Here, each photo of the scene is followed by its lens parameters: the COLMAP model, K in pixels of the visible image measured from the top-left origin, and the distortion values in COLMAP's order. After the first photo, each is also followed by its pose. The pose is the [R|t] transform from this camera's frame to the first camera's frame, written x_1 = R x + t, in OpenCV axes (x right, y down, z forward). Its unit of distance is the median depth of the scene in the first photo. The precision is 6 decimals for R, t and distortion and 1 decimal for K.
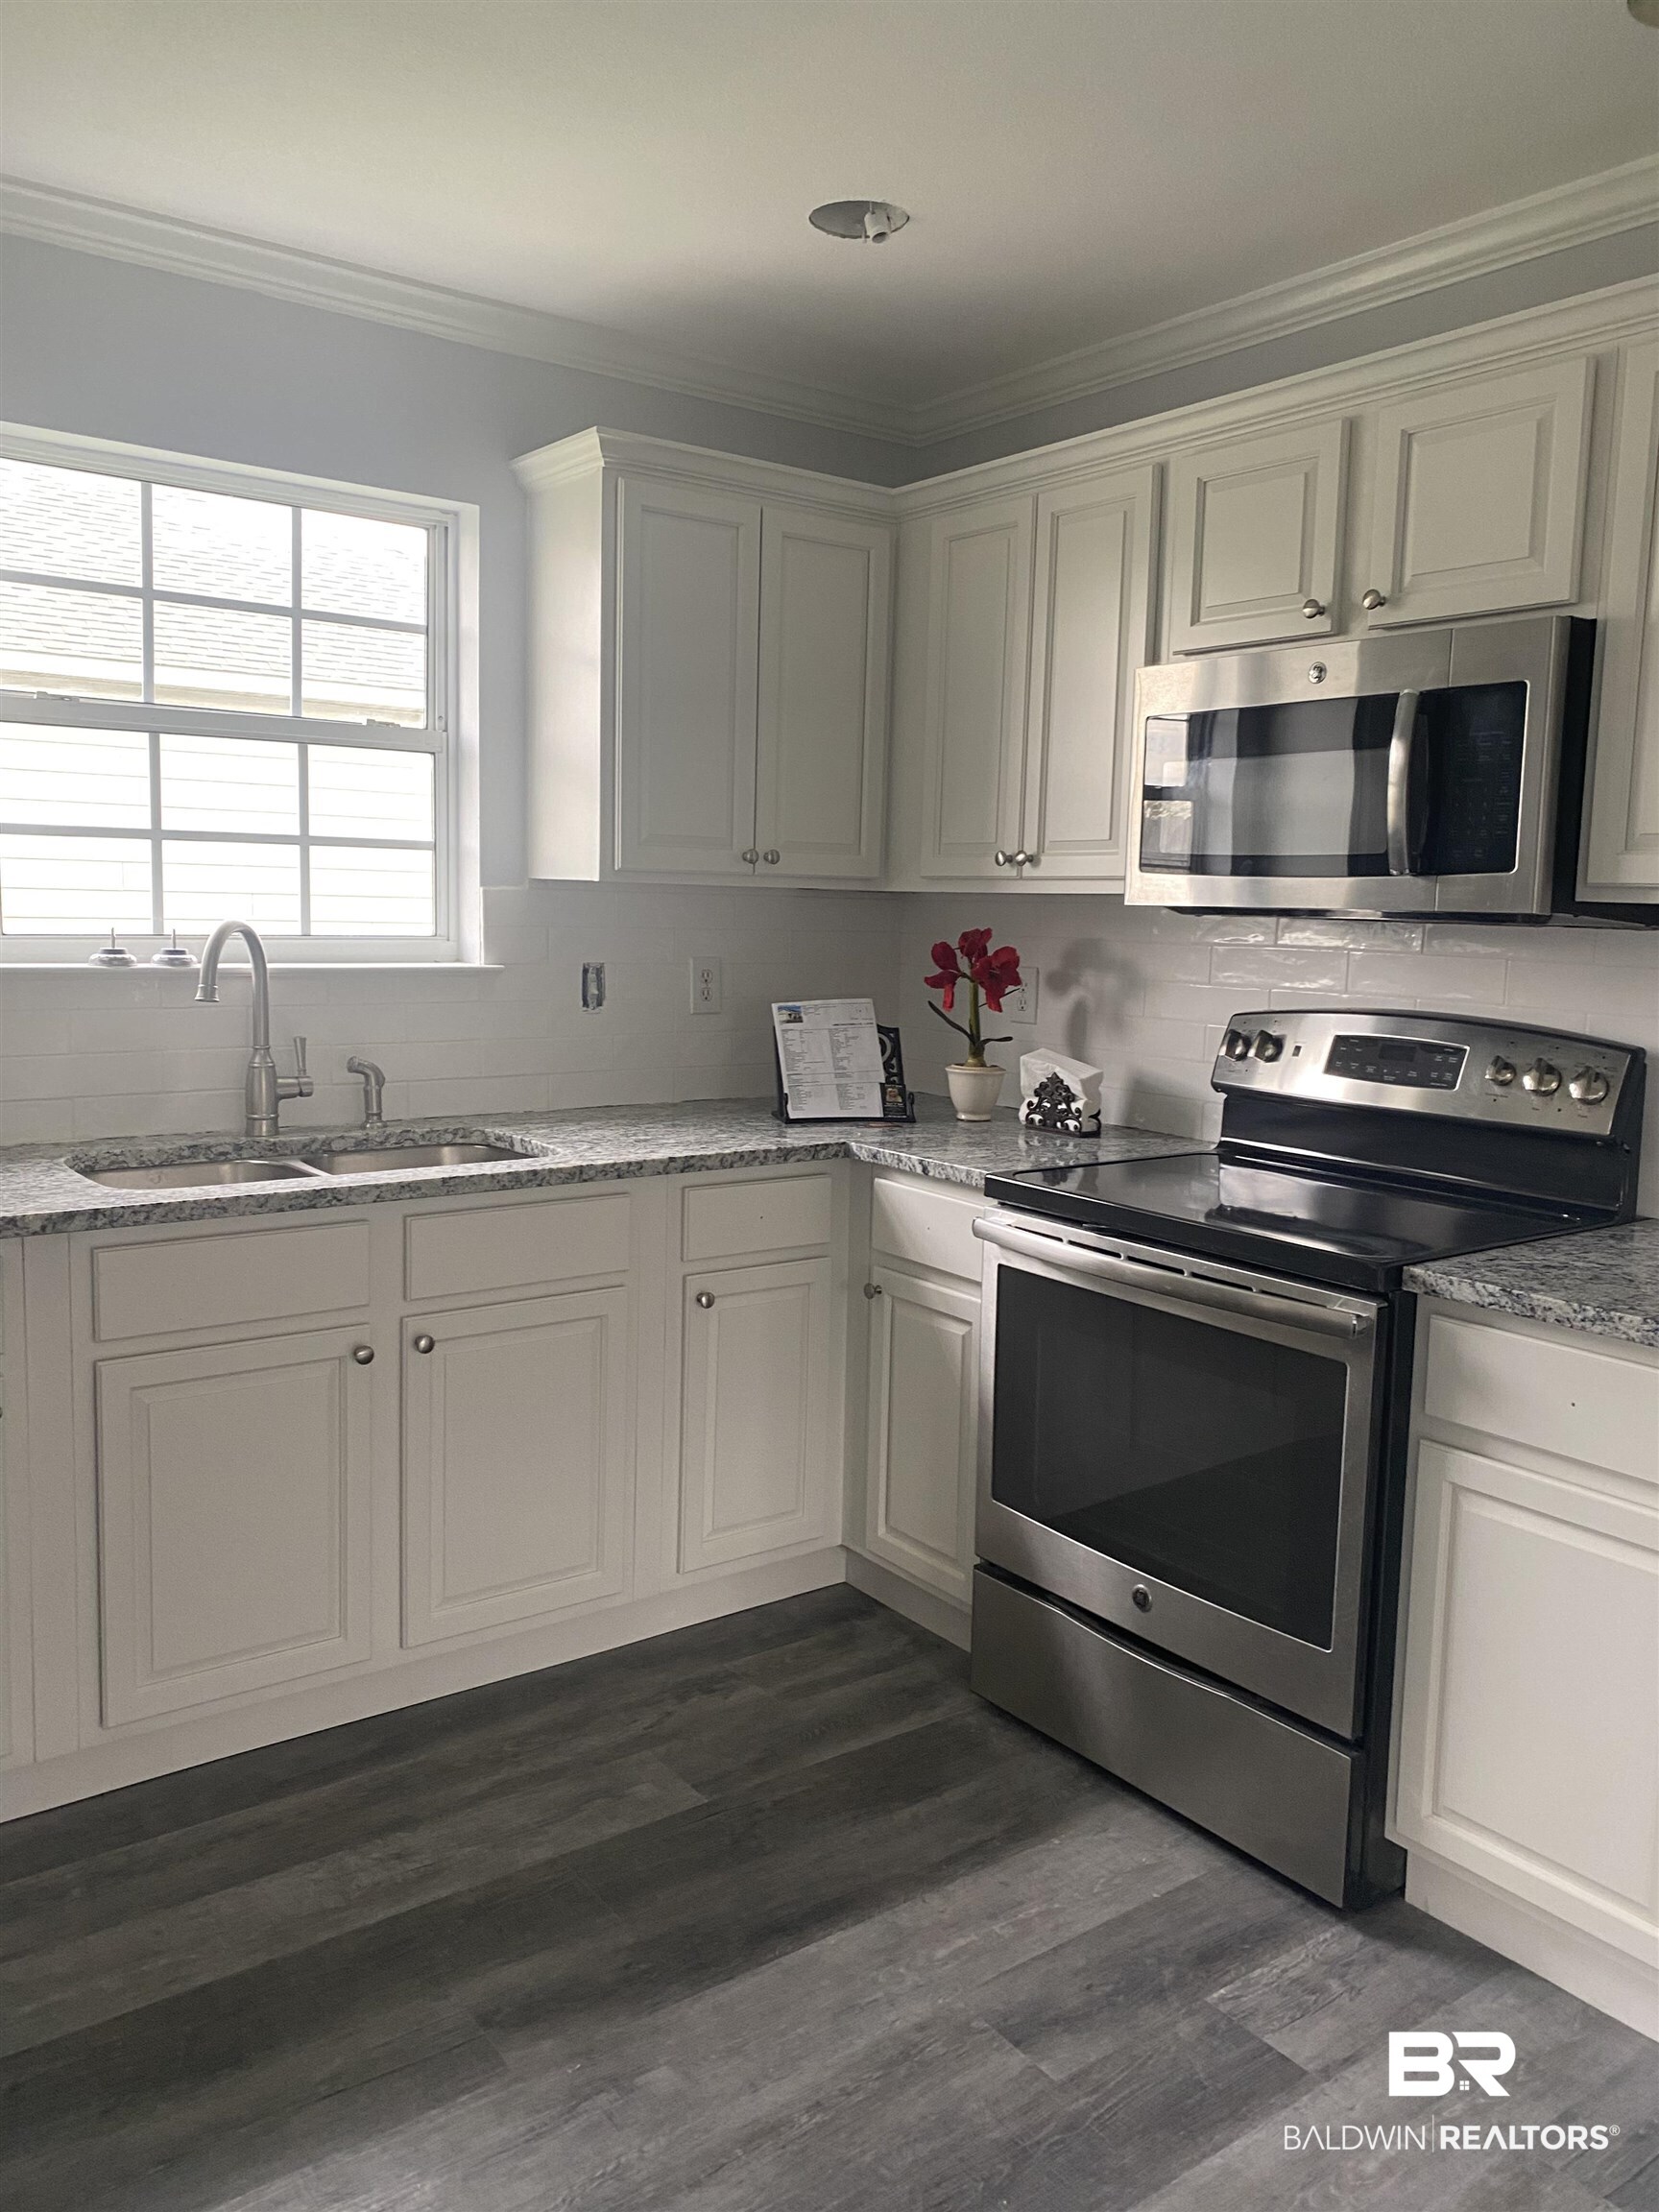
lens RADIAL K [[1704.7, 0, 829.5], [0, 1704.7, 1106.0], [0, 0, 1]] dist [0.146905, -0.288246]
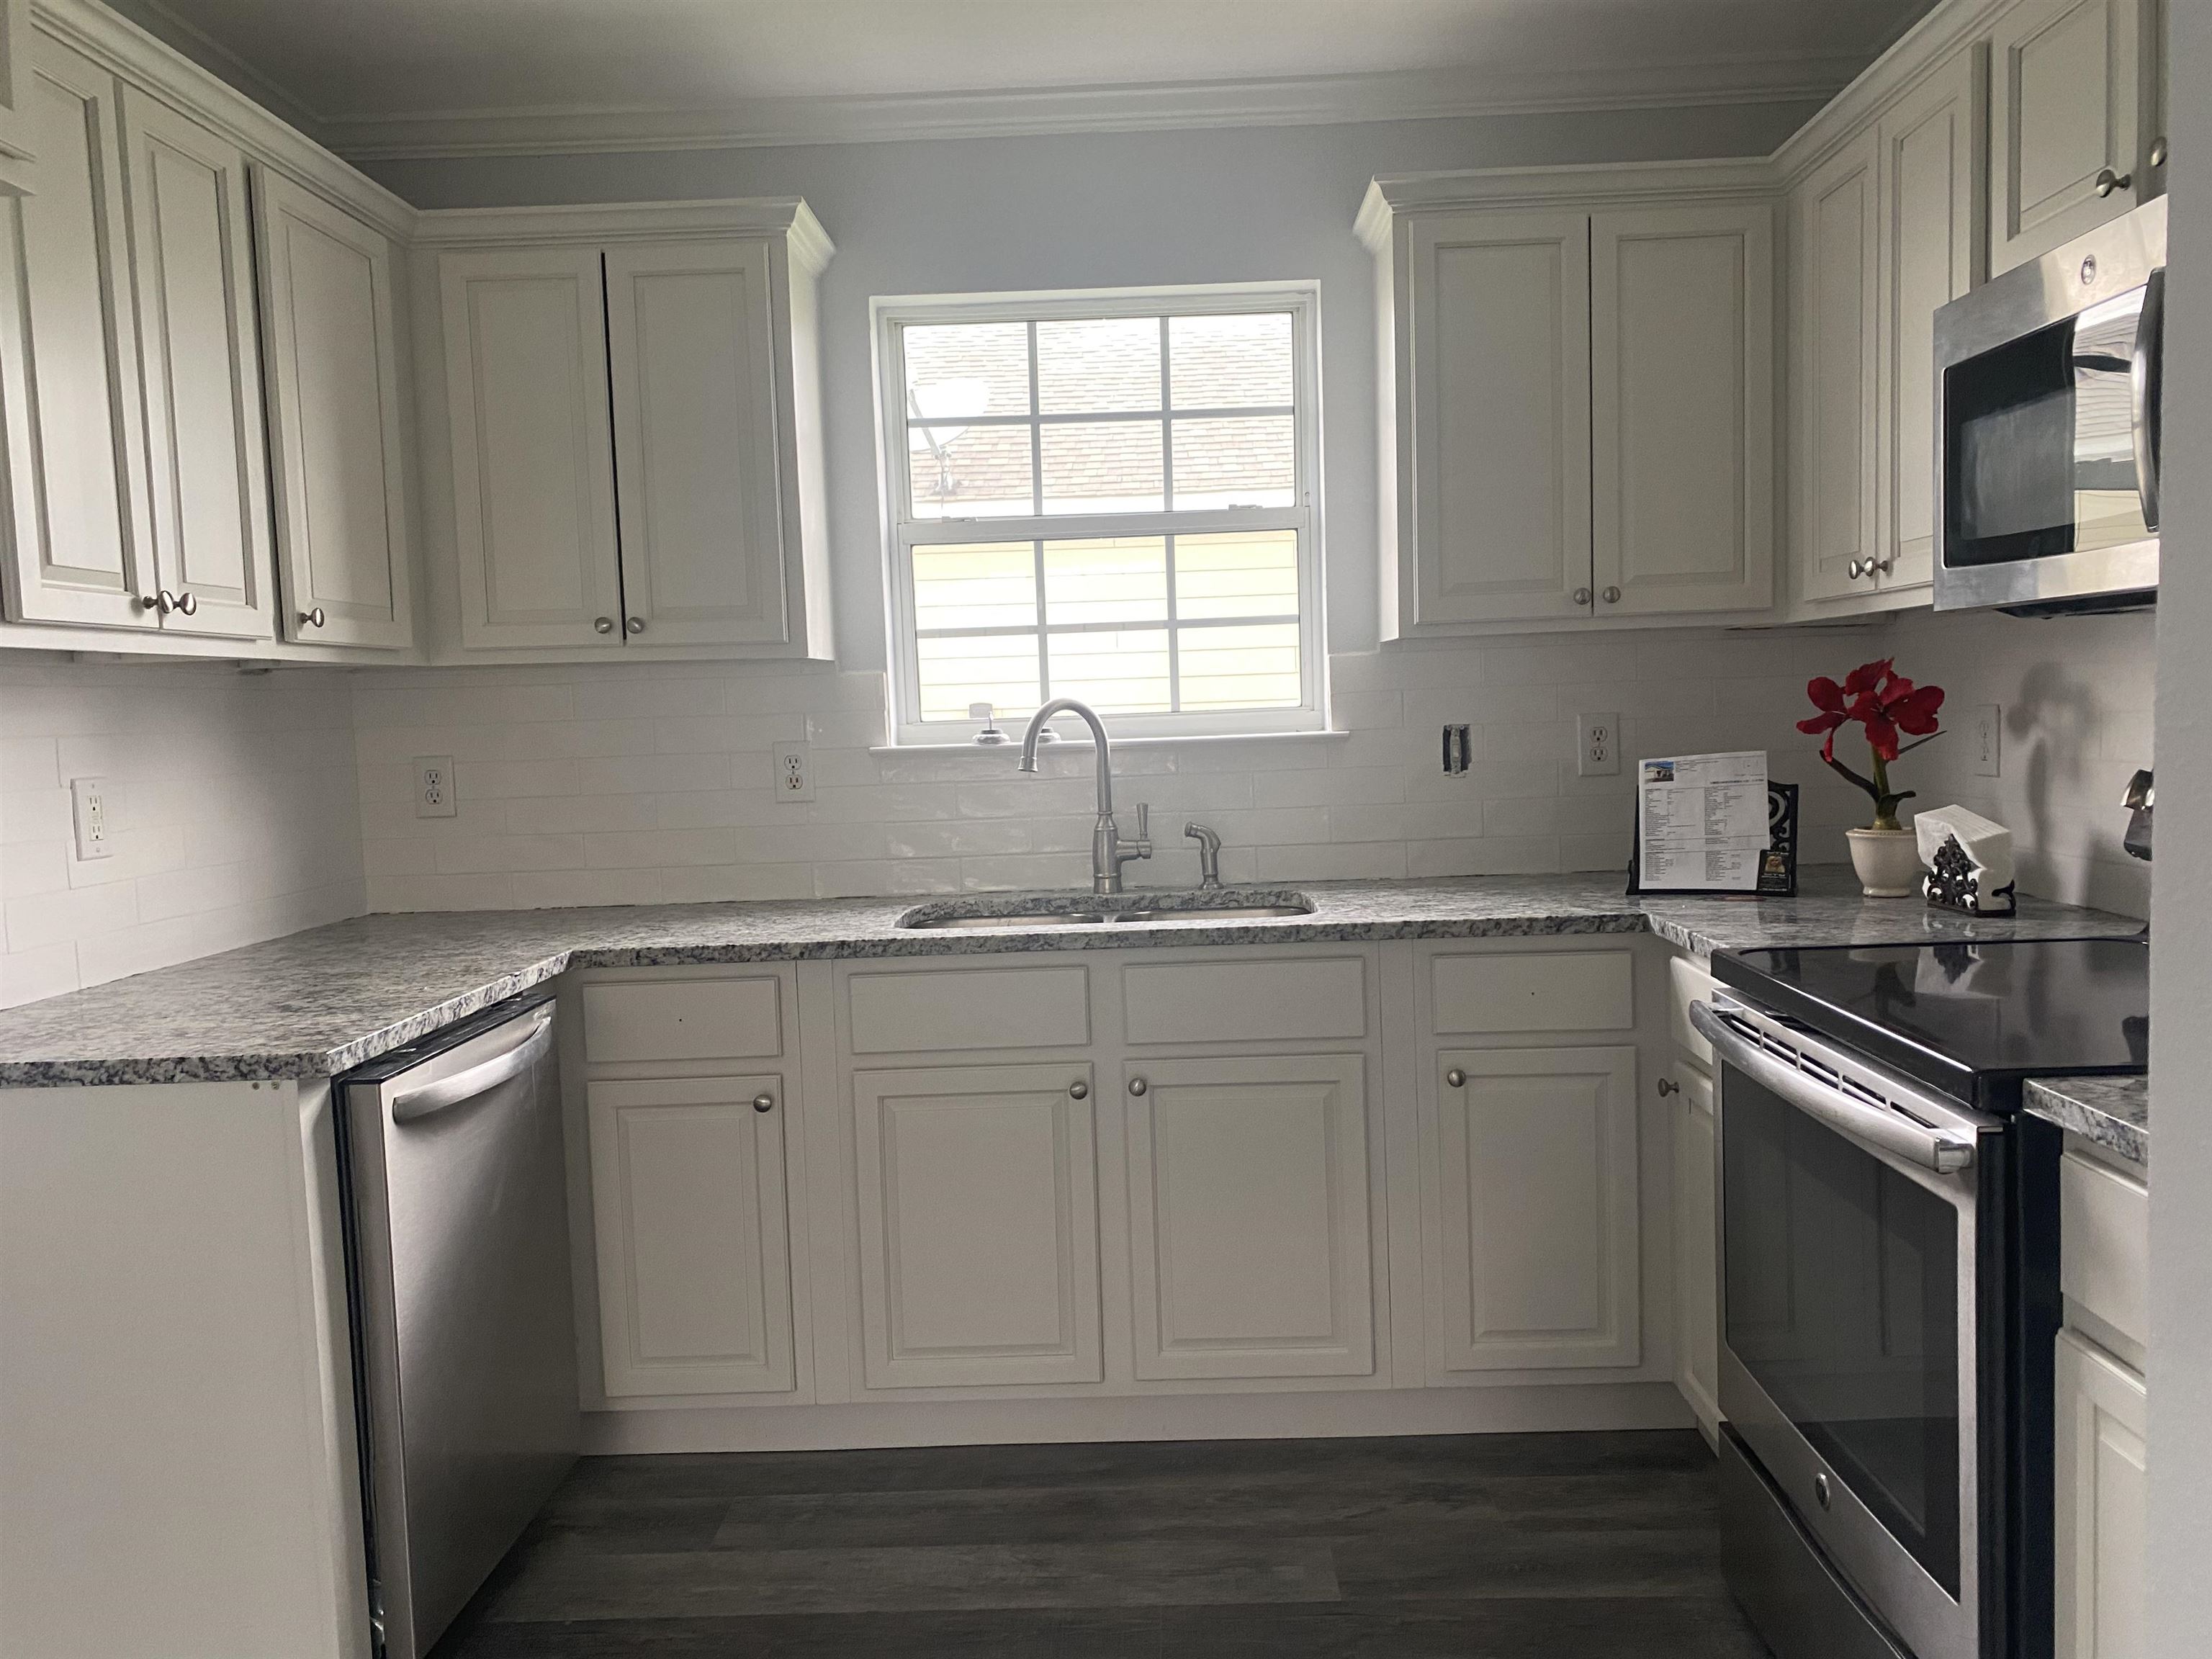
lens RADIAL K [[1704.7, 0, 1102.2], [0, 1704.7, 860.1], [0, 0, 1]] dist [0.146905, -0.288246]
pose [[0.783294, 0.004390, -0.621636, 0.331397], [-0.021883, 0.999550, -0.020515, 0.017635], [0.621266, 0.029673, 0.783038, 0.137449]]
